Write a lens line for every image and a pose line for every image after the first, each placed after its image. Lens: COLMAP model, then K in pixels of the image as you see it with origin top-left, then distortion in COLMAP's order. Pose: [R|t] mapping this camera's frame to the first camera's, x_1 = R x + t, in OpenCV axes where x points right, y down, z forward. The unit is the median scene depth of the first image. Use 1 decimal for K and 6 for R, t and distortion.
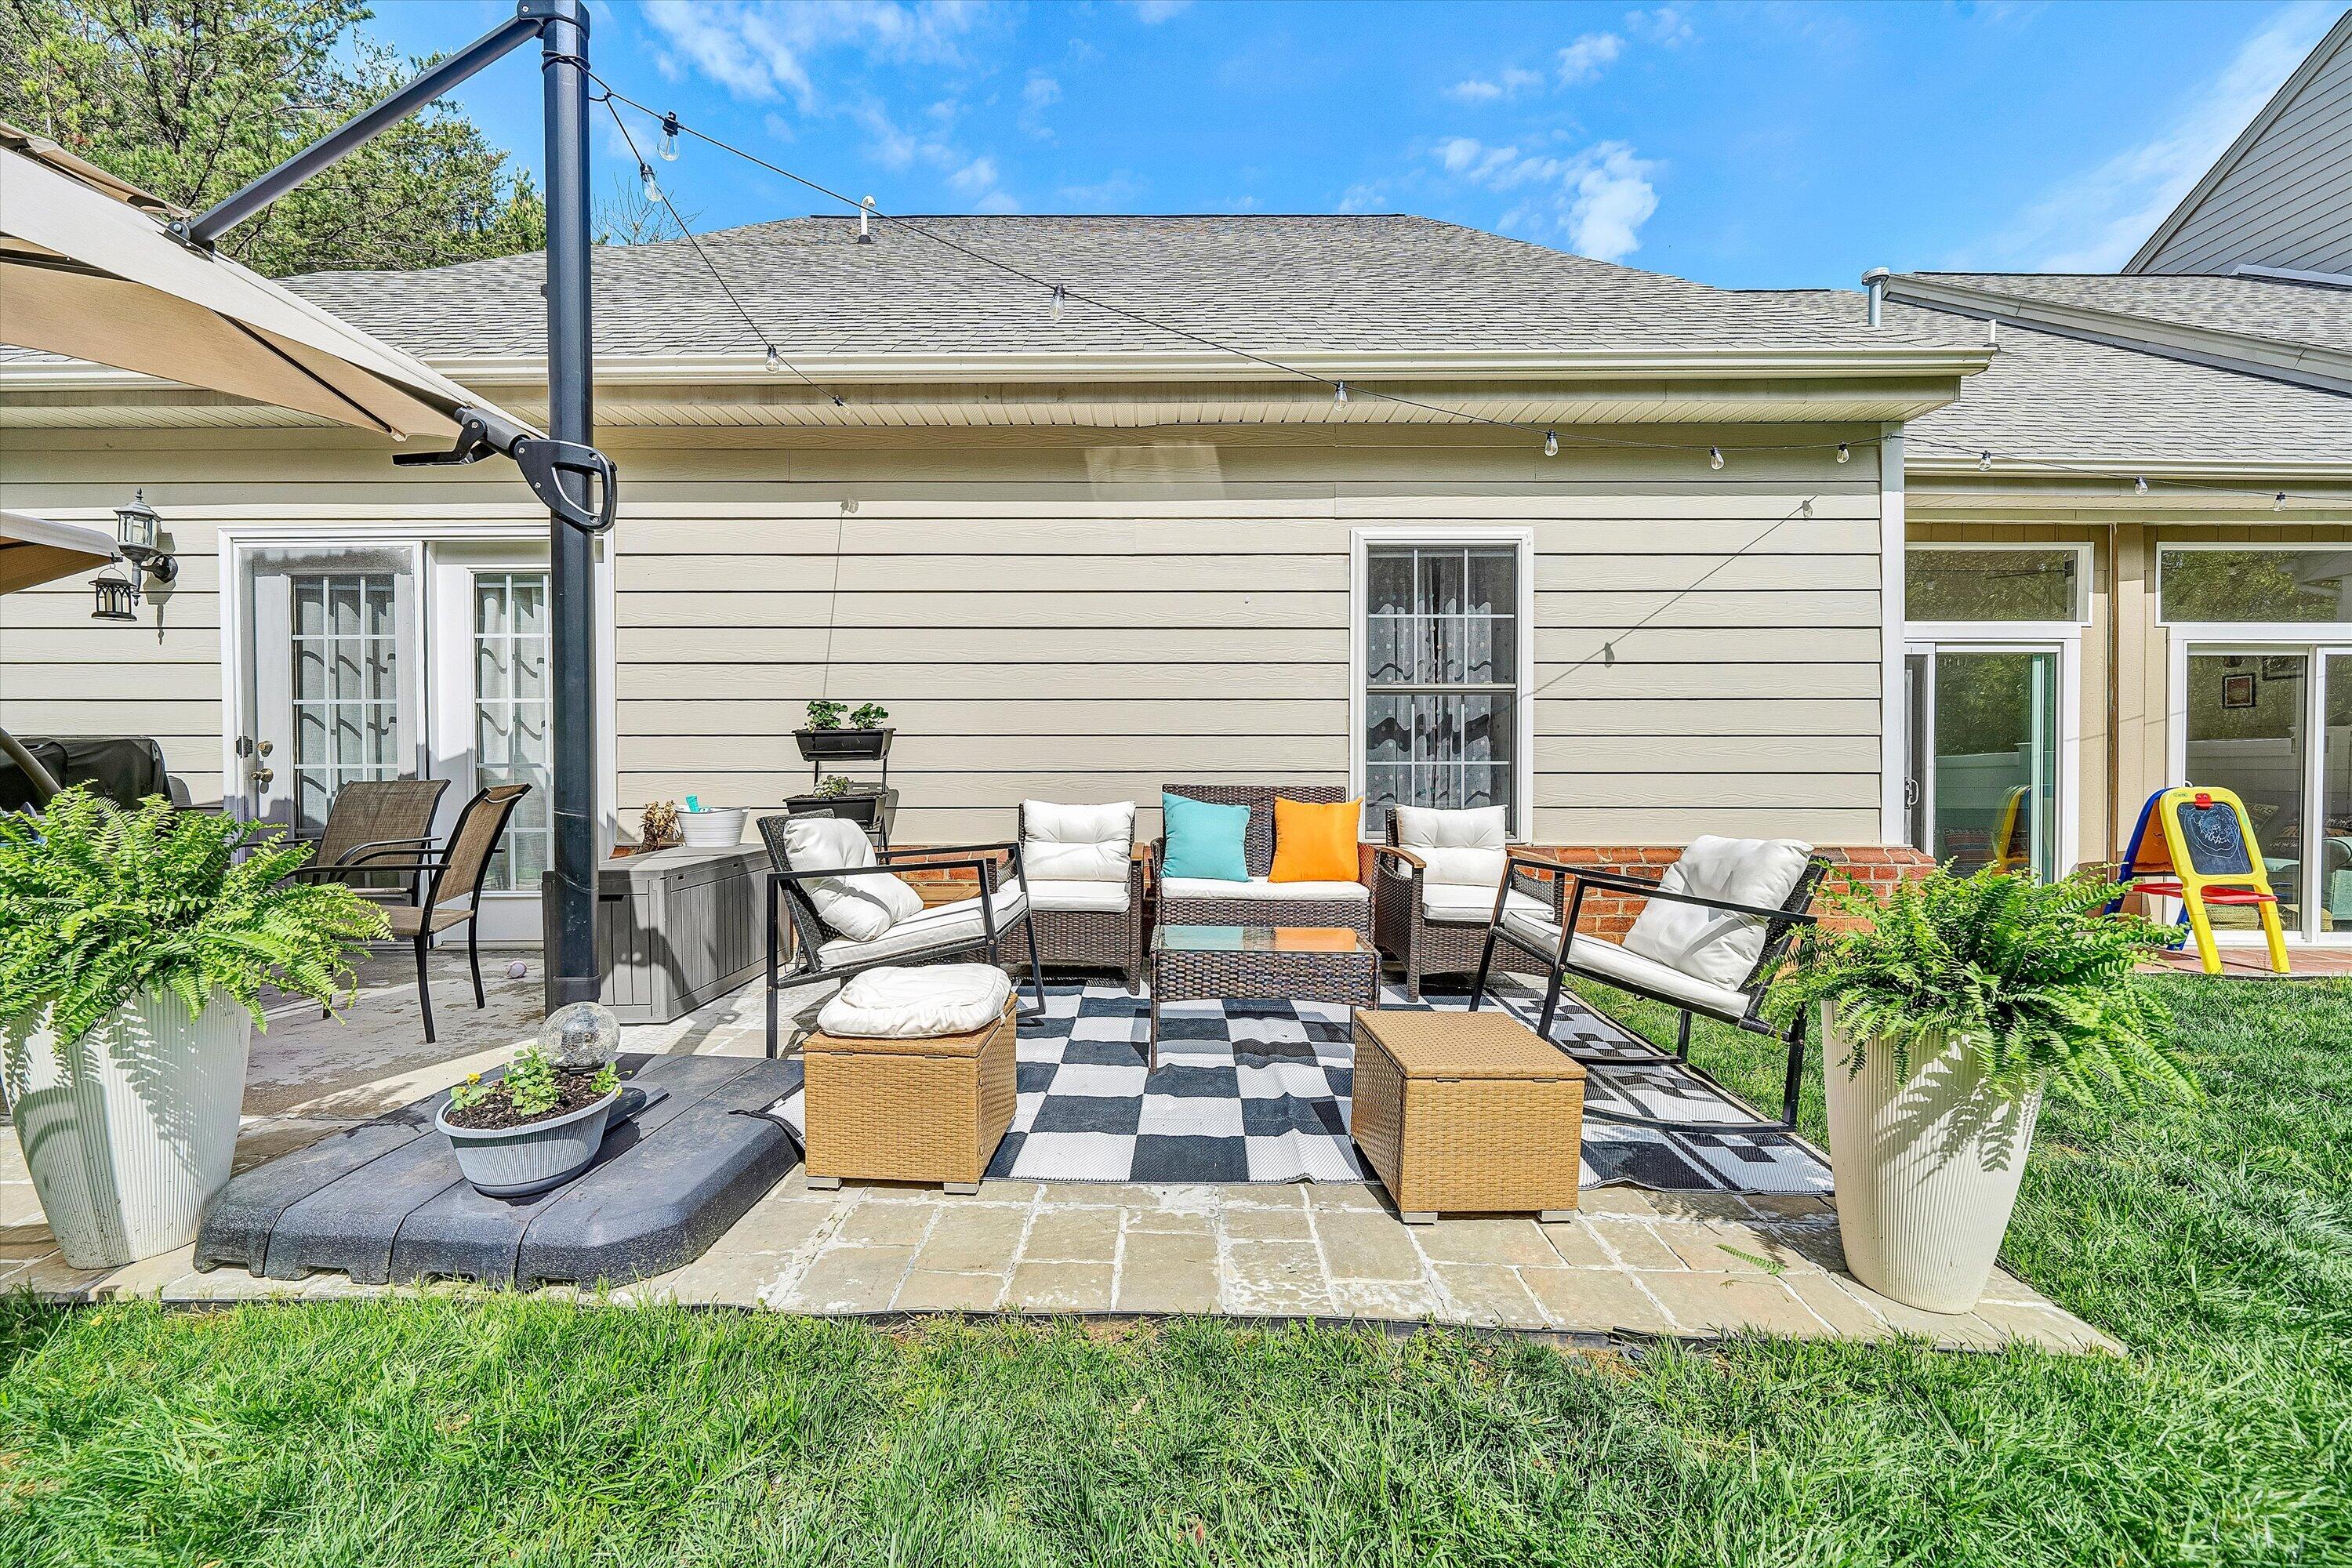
lens RADIAL K [[919.7, 0, 1176.0], [0, 919.7, 784.0], [0, 0, 1]] dist [-0.001964, -0.000218]
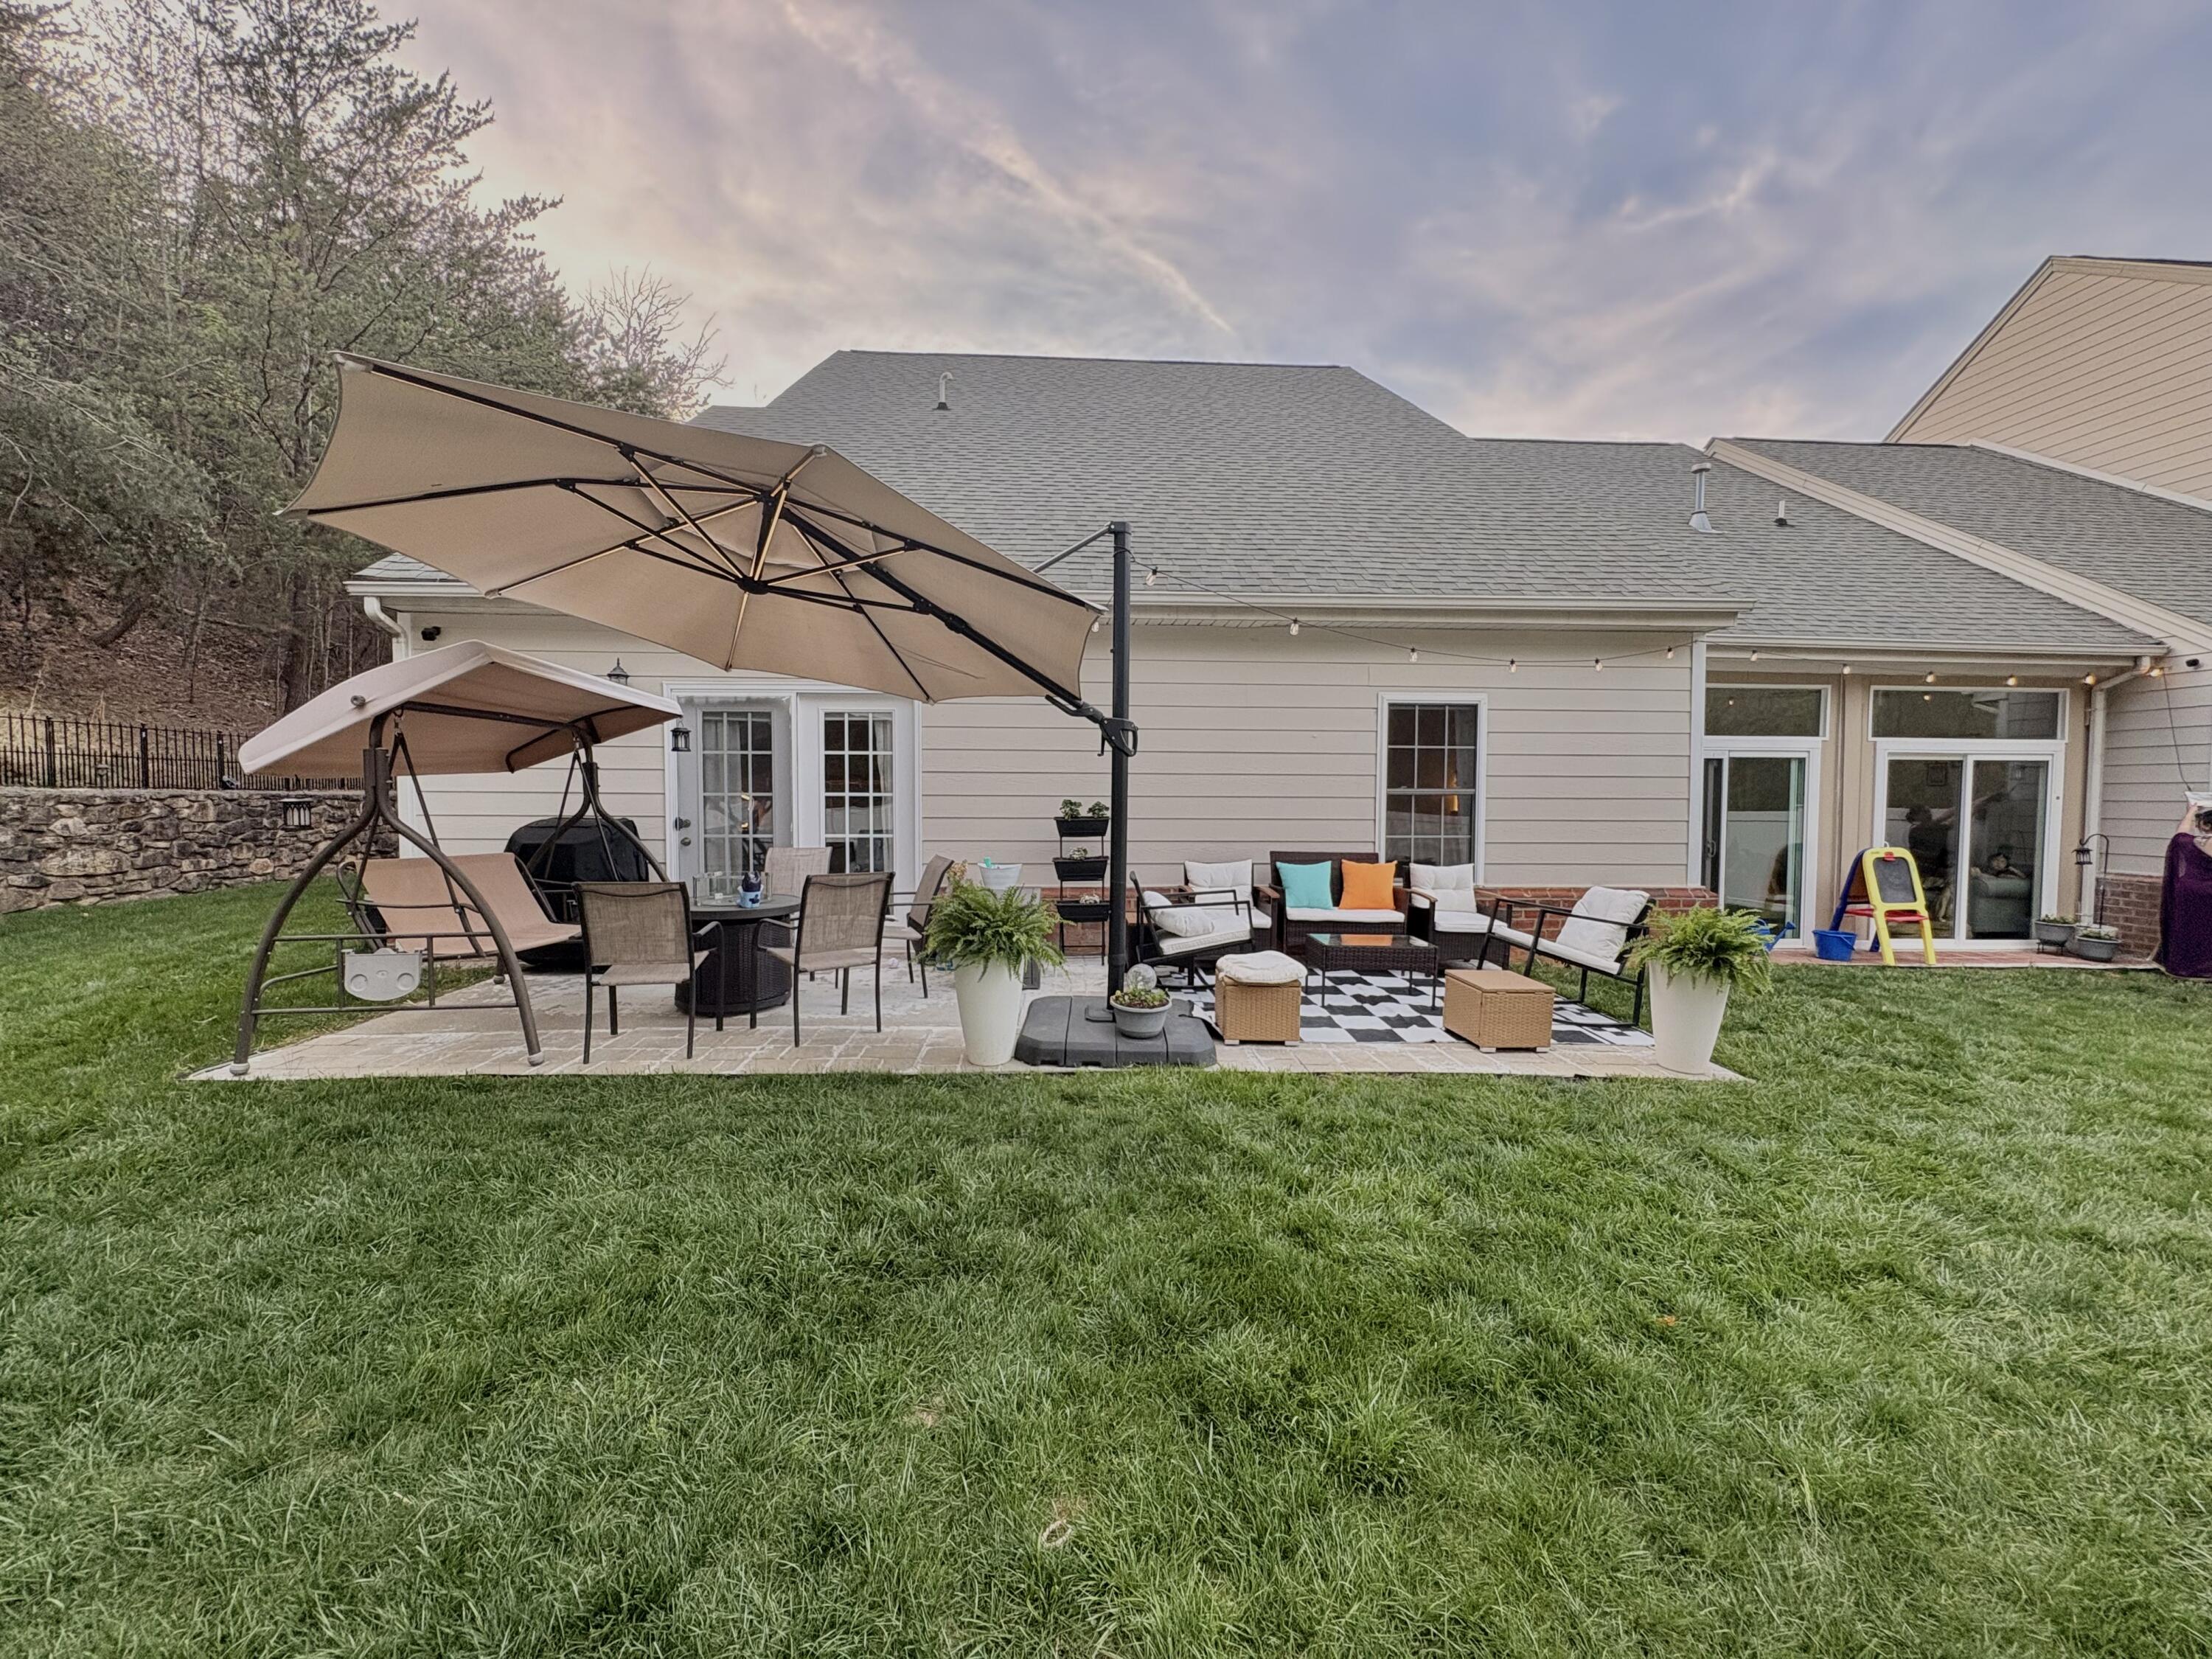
lens RADIAL K [[882.1, 0, 1106.0], [0, 882.1, 829.5], [0, 0, 1]] dist [-0.002163, -0.000695]
pose [[0.998563, 0.004203, 0.053418, -0.356501], [-0.005474, 0.999704, 0.023684, -0.066447], [-0.053303, -0.023943, 0.998291, -0.514347]]
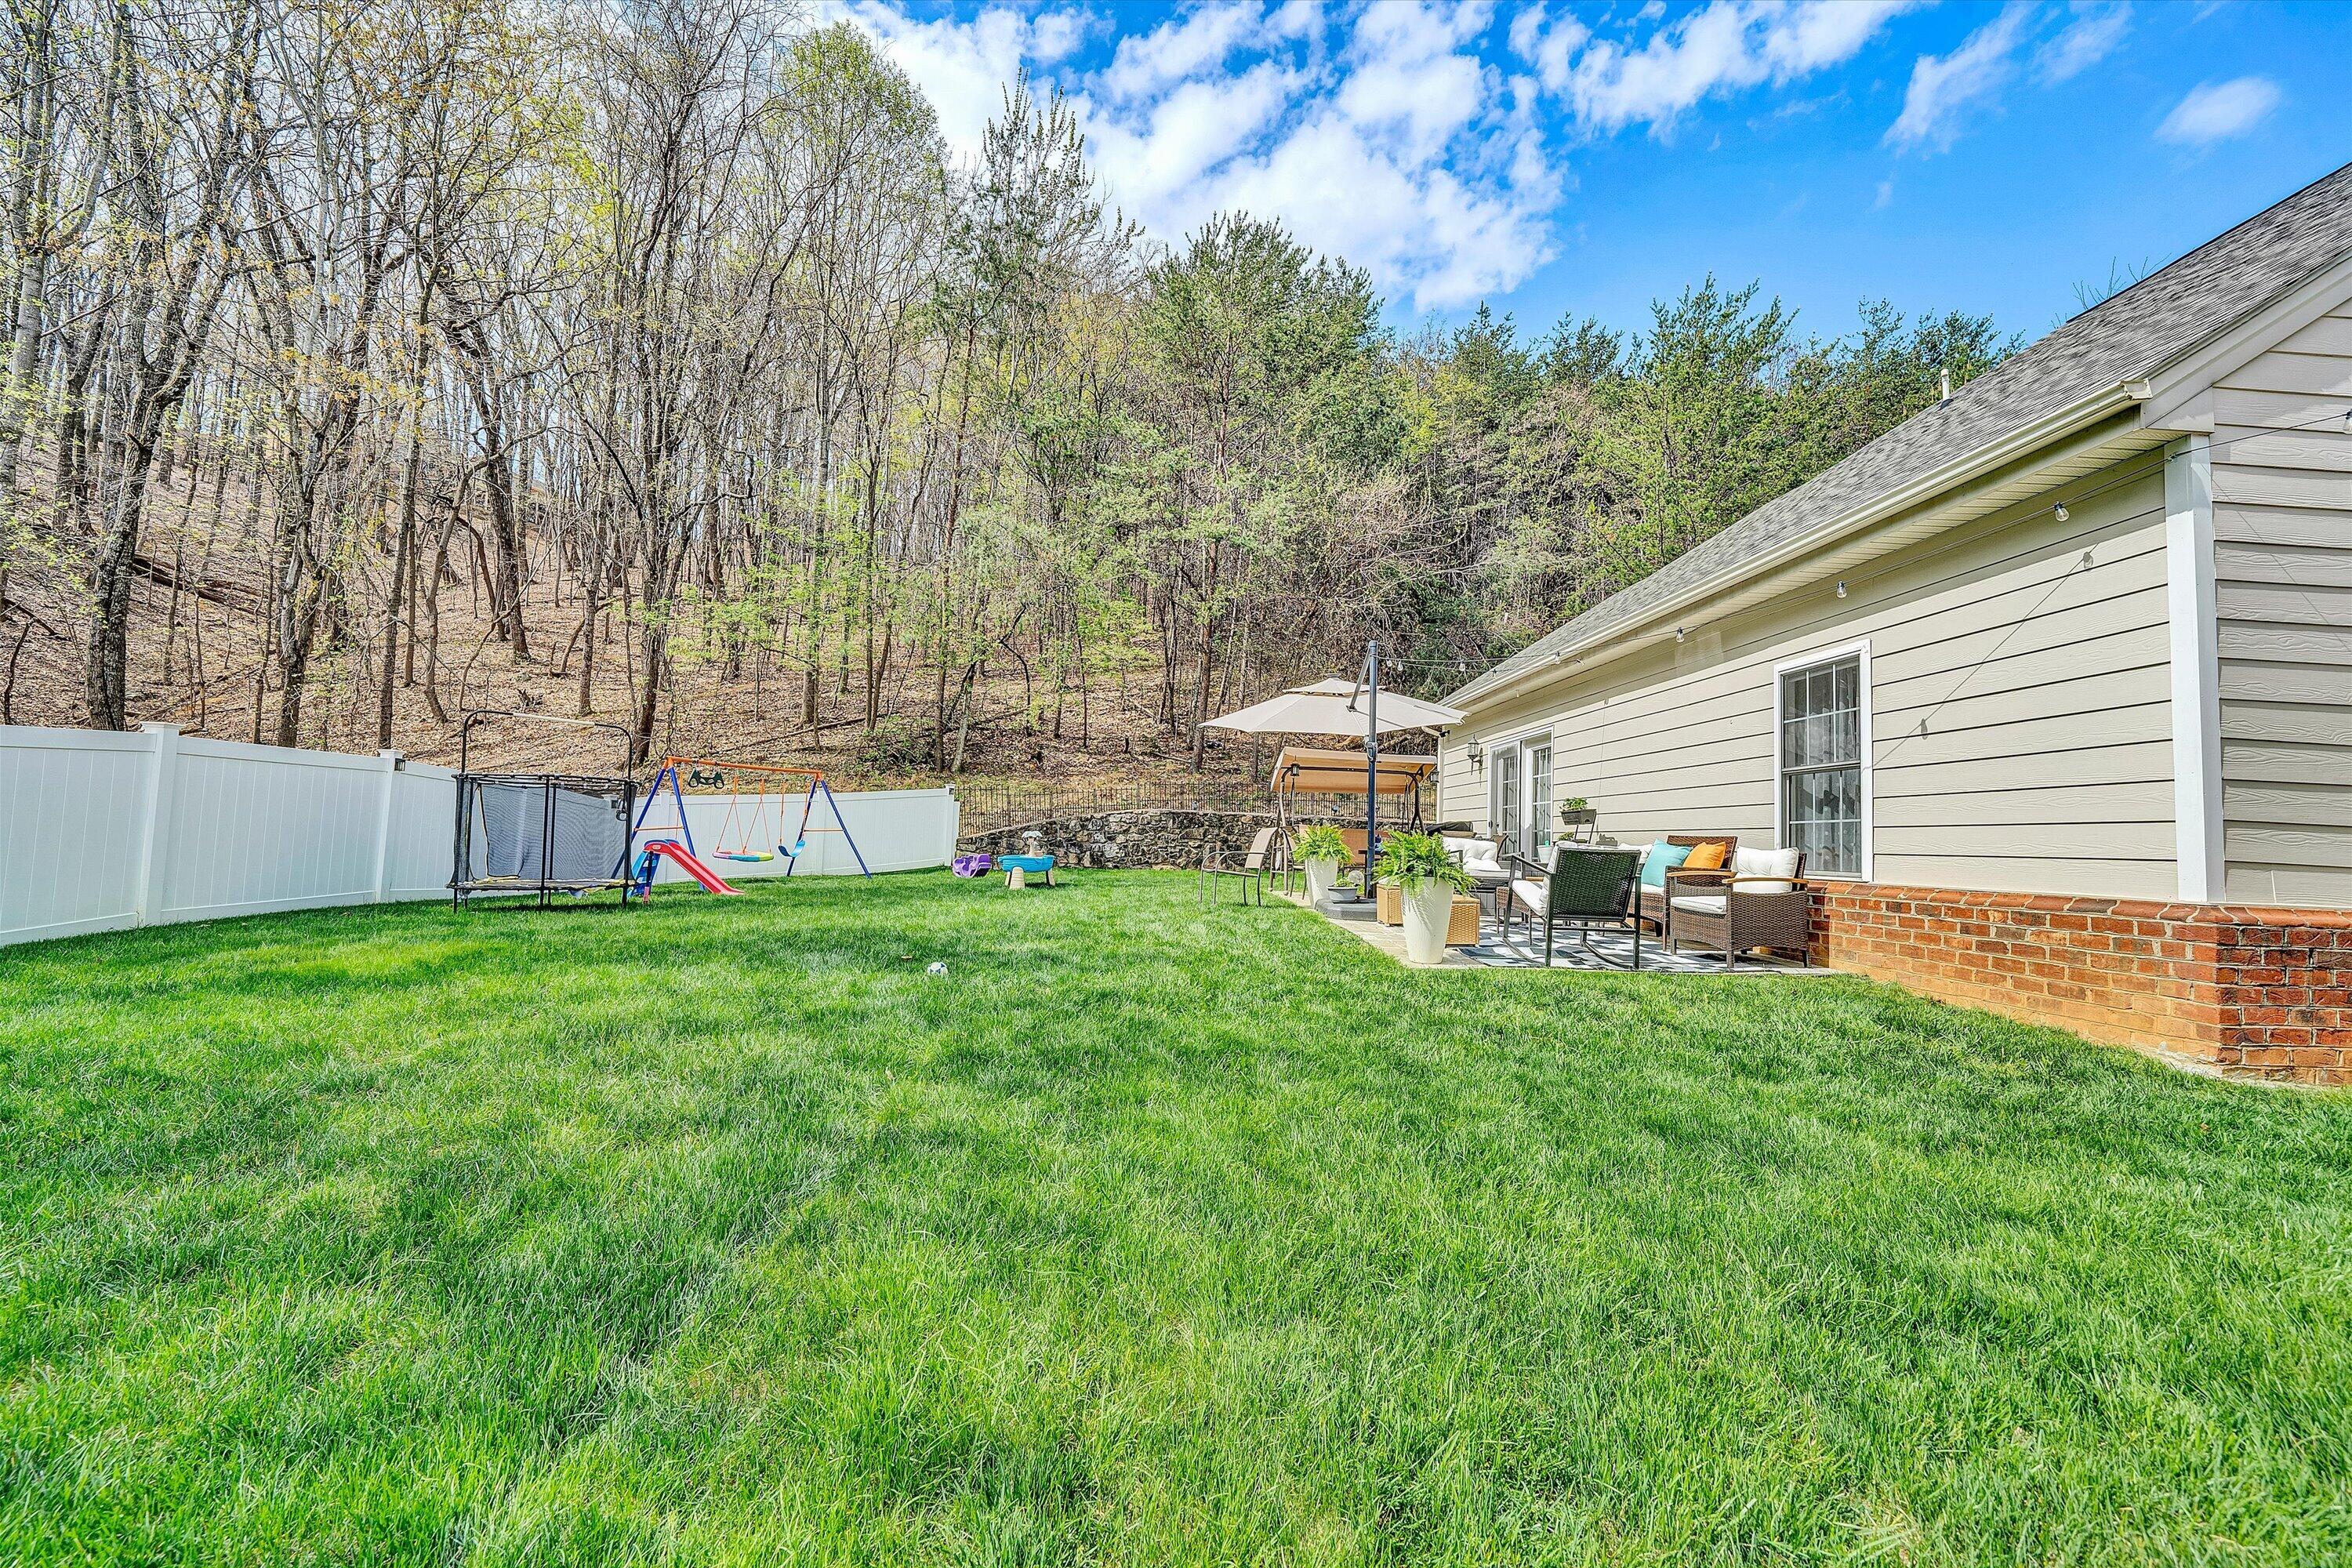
lens RADIAL K [[919.7, 0, 1176.0], [0, 919.7, 784.0], [0, 0, 1]] dist [-0.001964, -0.000218]
pose [[0.041890, -0.062683, -0.997154, 1.563280], [-0.043961, 0.996948, -0.064517, 0.050518], [0.998155, 0.046538, 0.039006, -0.020392]]
